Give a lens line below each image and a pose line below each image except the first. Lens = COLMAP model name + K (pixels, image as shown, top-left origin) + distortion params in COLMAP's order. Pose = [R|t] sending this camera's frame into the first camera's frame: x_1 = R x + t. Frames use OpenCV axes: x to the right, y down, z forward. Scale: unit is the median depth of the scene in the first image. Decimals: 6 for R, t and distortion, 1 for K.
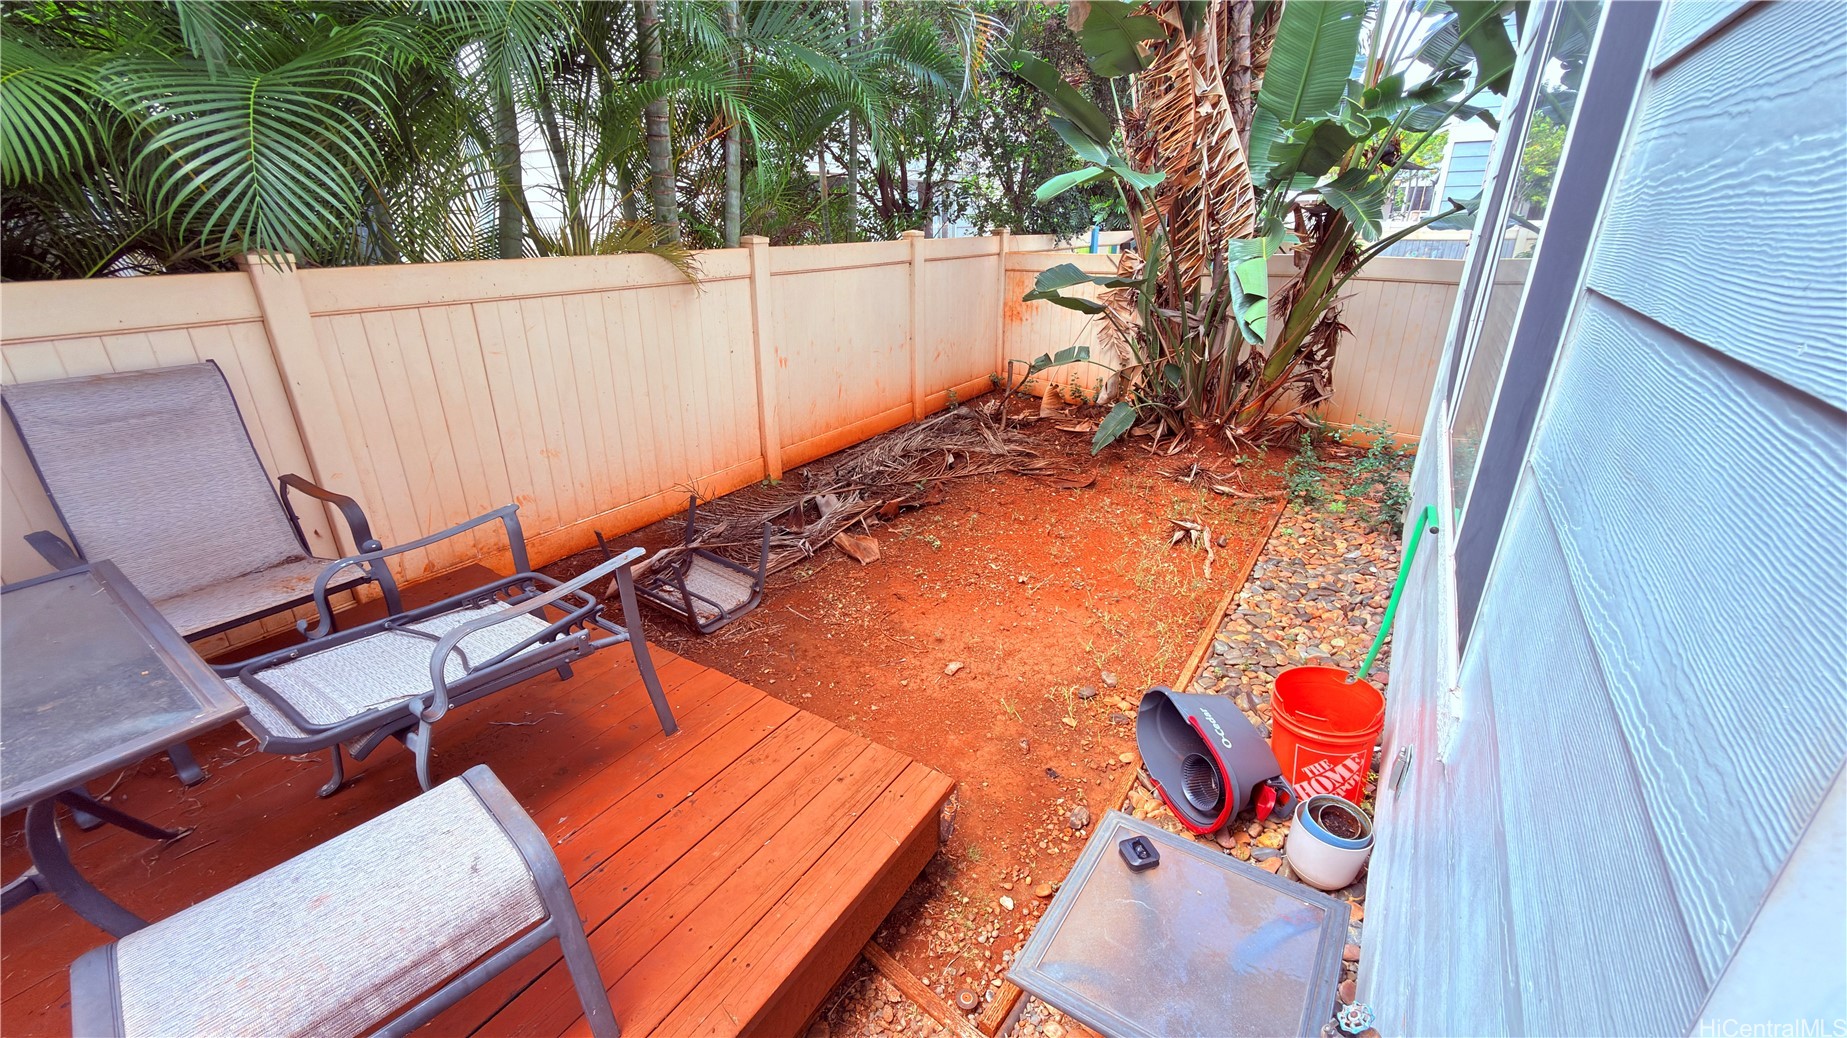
lens RADIAL K [[735.7, 0, 923.5], [0, 735.7, 519.0], [0, 0, 1]] dist [-0.000094, 0.000289]
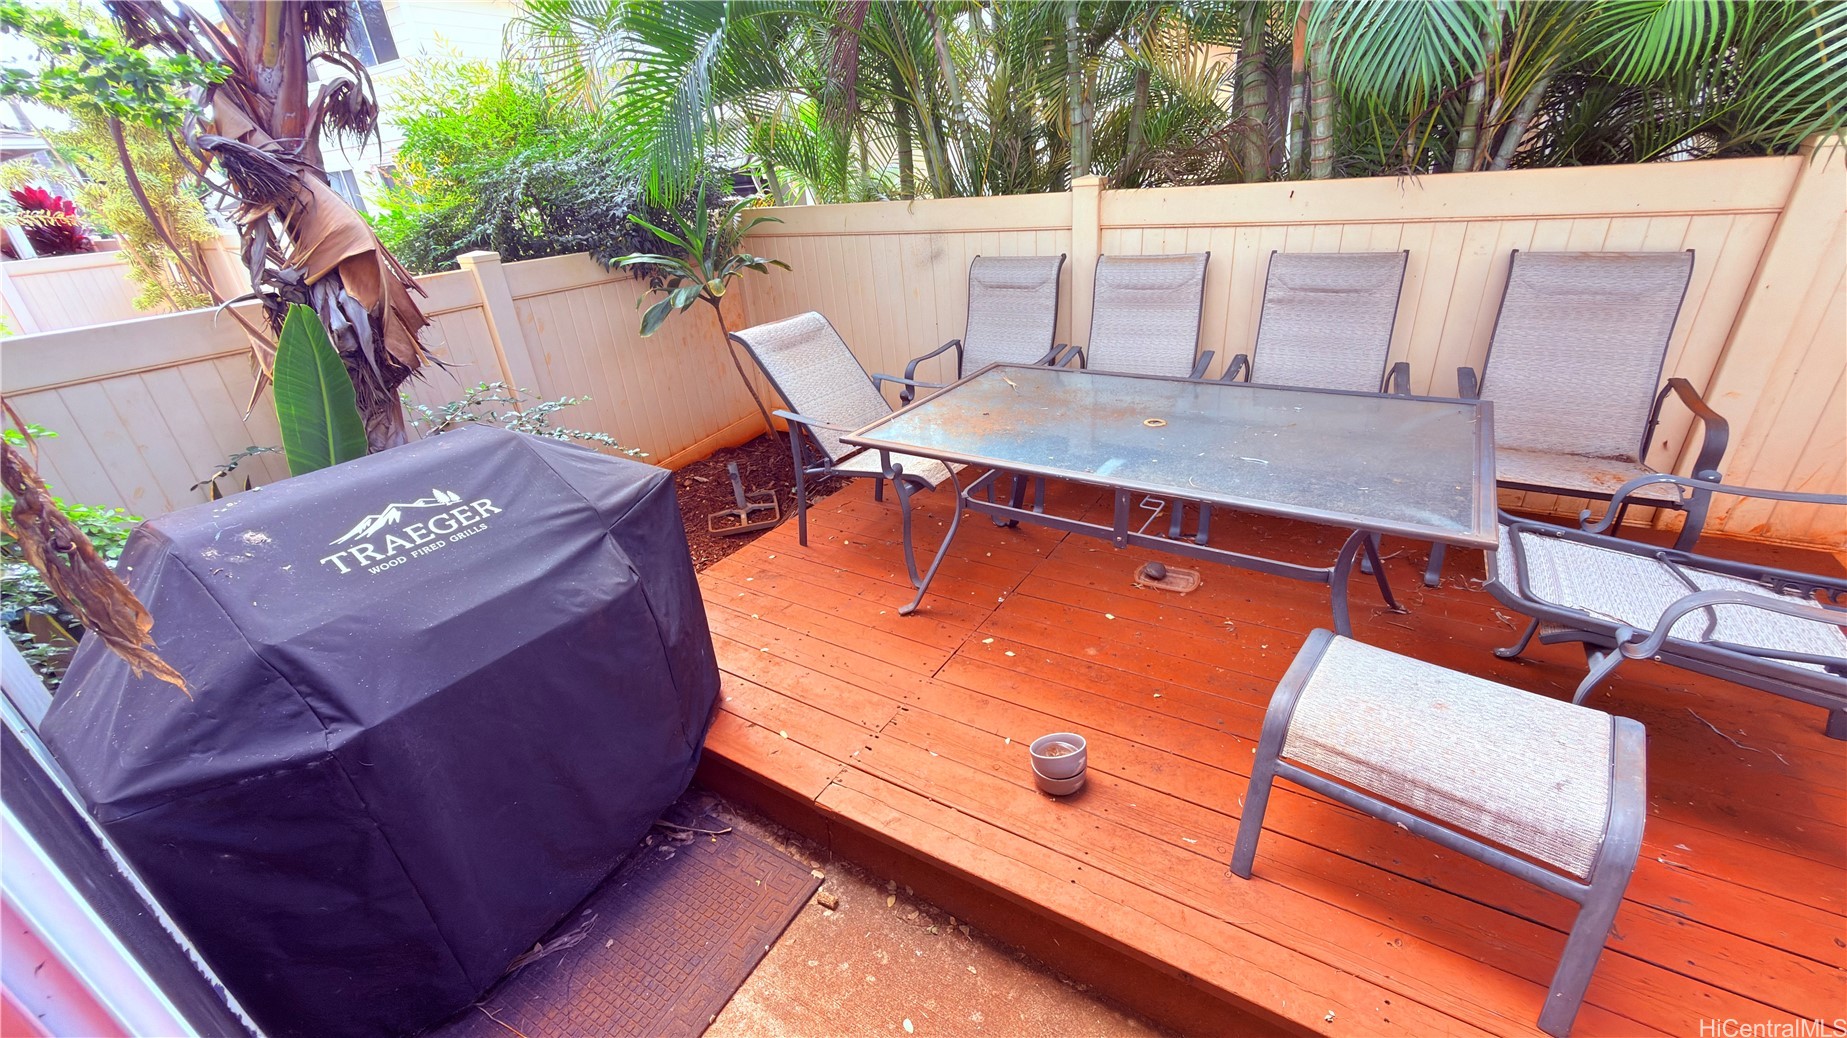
lens RADIAL K [[735.7, 0, 923.5], [0, 735.7, 519.0], [0, 0, 1]] dist [-0.000094, 0.000289]
pose [[0.023818, 0.442198, -0.896601, 0.087548], [-0.307999, 0.856477, 0.414227, 0.005215], [0.951088, 0.266286, 0.156596, -0.070294]]
